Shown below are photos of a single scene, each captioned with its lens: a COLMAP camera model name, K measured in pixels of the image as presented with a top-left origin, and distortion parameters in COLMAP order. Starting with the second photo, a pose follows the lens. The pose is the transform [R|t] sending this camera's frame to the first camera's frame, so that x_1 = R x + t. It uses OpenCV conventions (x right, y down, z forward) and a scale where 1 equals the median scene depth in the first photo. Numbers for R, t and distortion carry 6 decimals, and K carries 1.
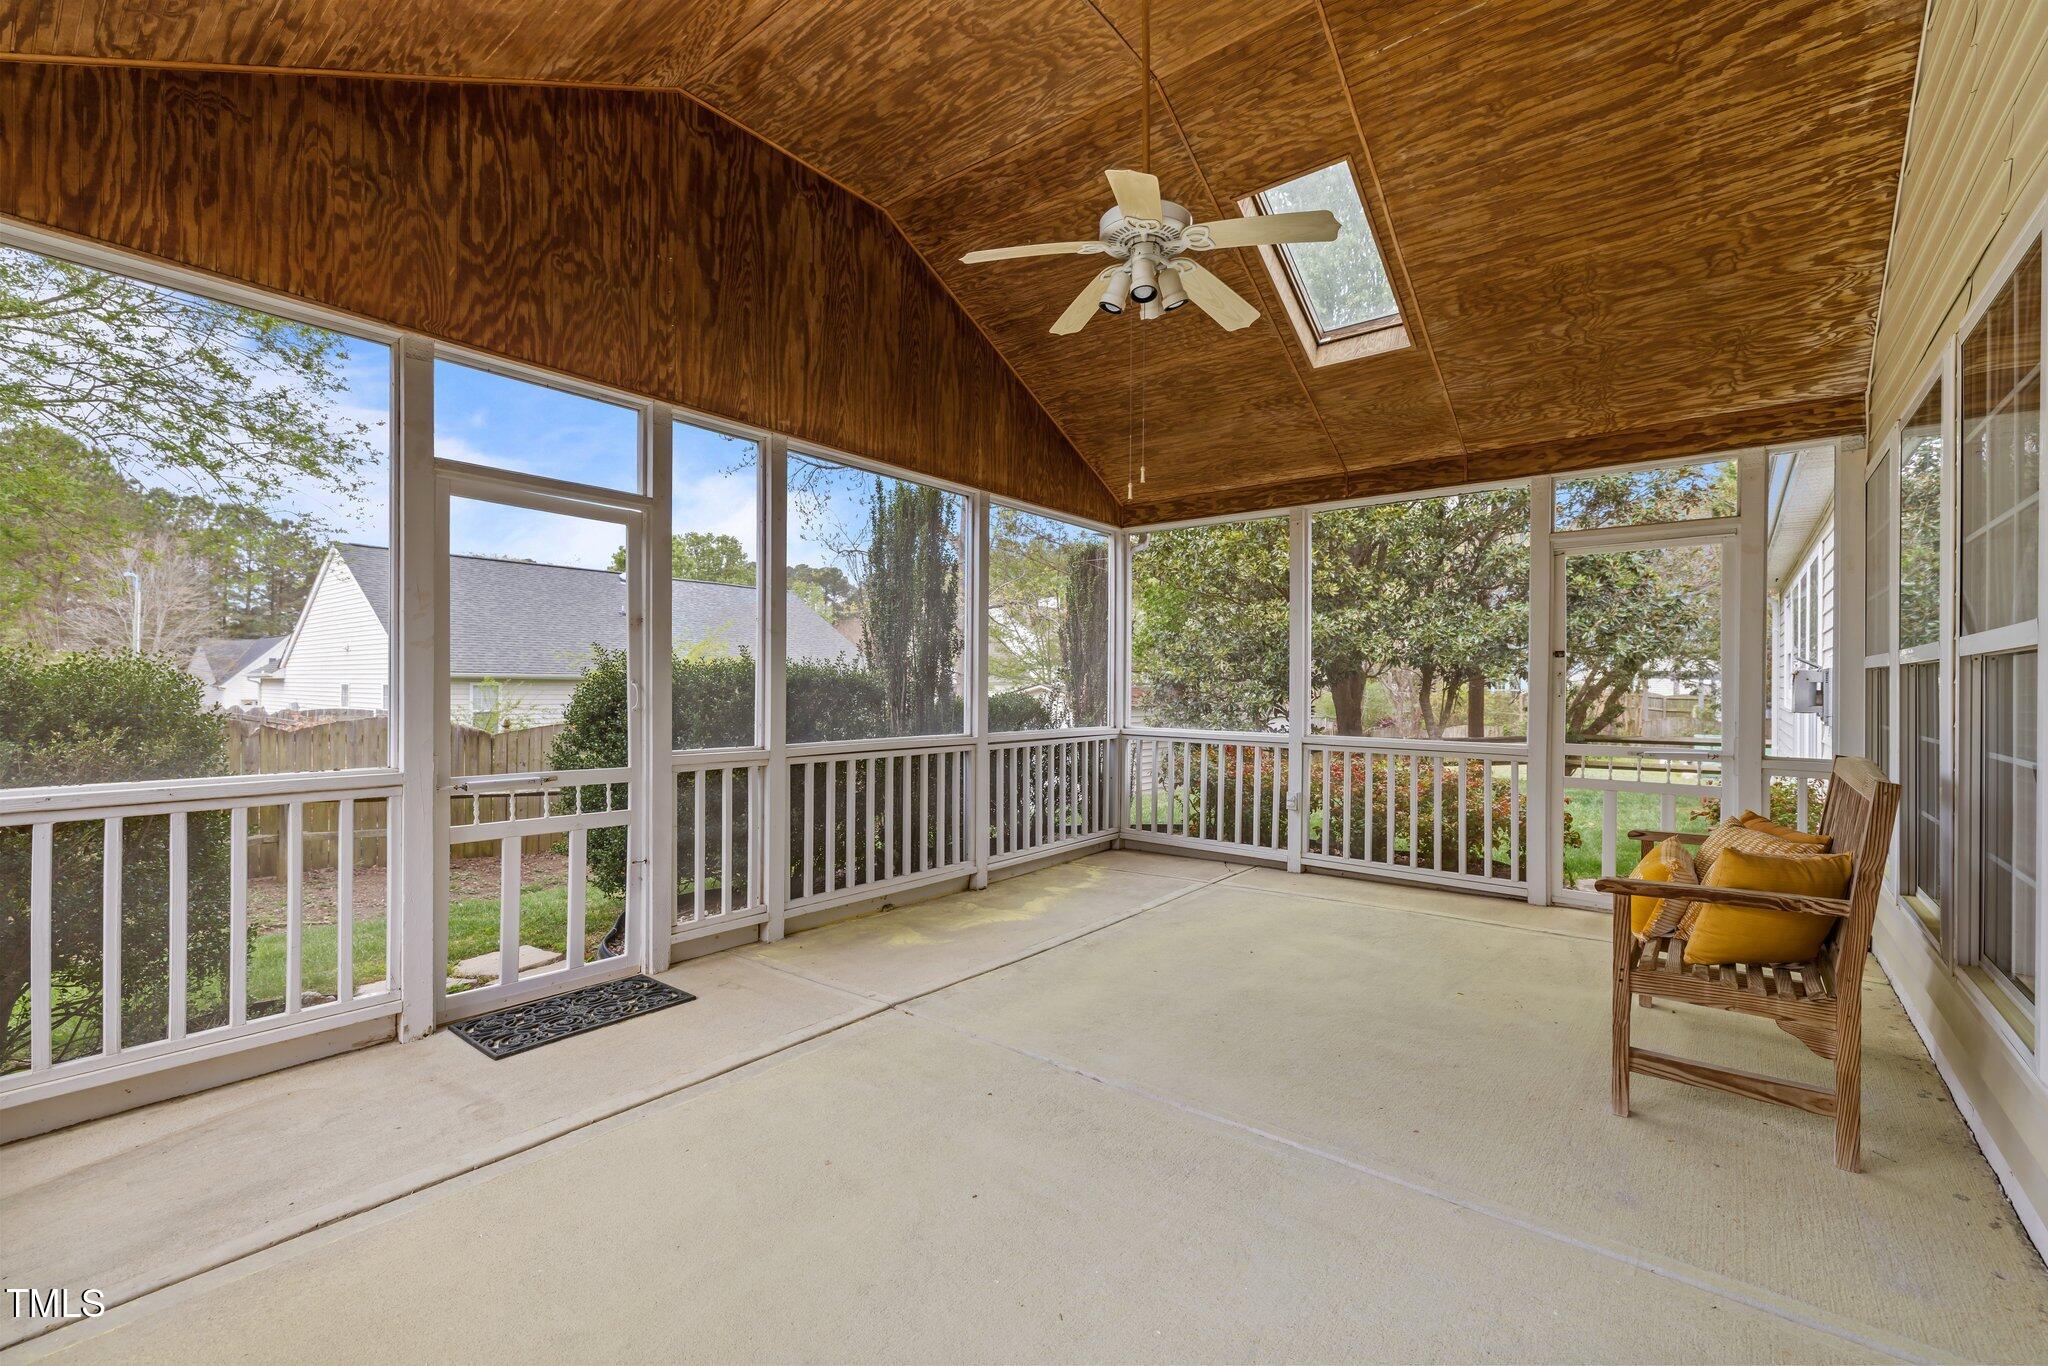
lens RADIAL K [[889.7, 0, 1033.7], [0, 889.7, 681.6], [0, 0, 1]] dist [0.008174, 0.000360]
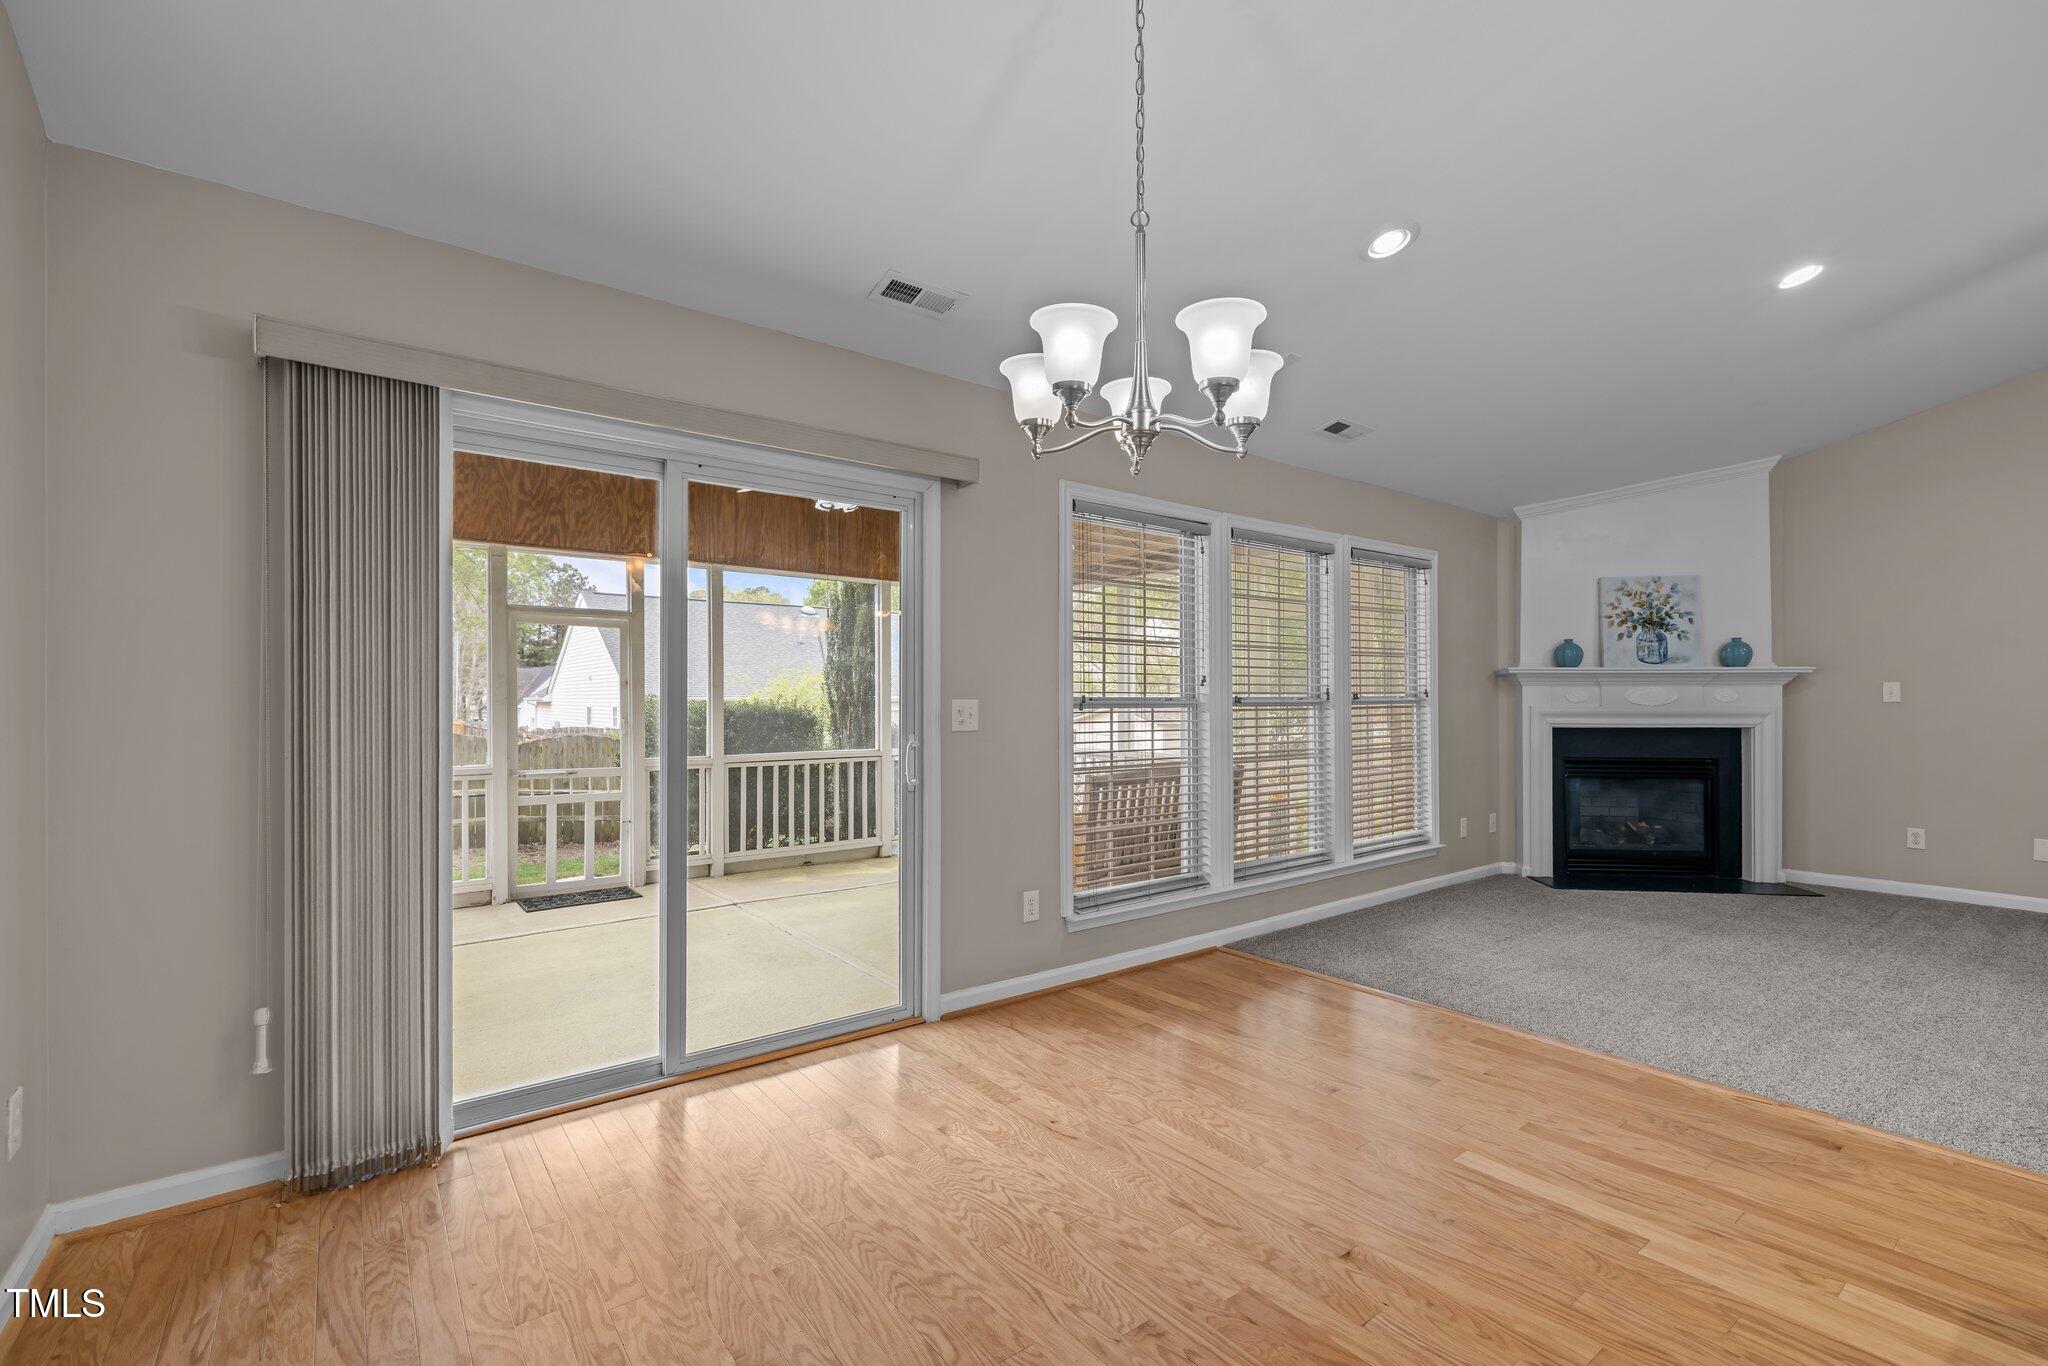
lens RADIAL K [[889.7, 0, 1009.7], [0, 889.7, 695.6], [0, 0, 1]] dist [0.008174, 0.000360]
pose [[0.972016, -0.009045, -0.234742, 0.690992], [0.008707, 0.999959, -0.002478, -0.033195], [0.234755, 0.000365, 0.972055, -0.512164]]
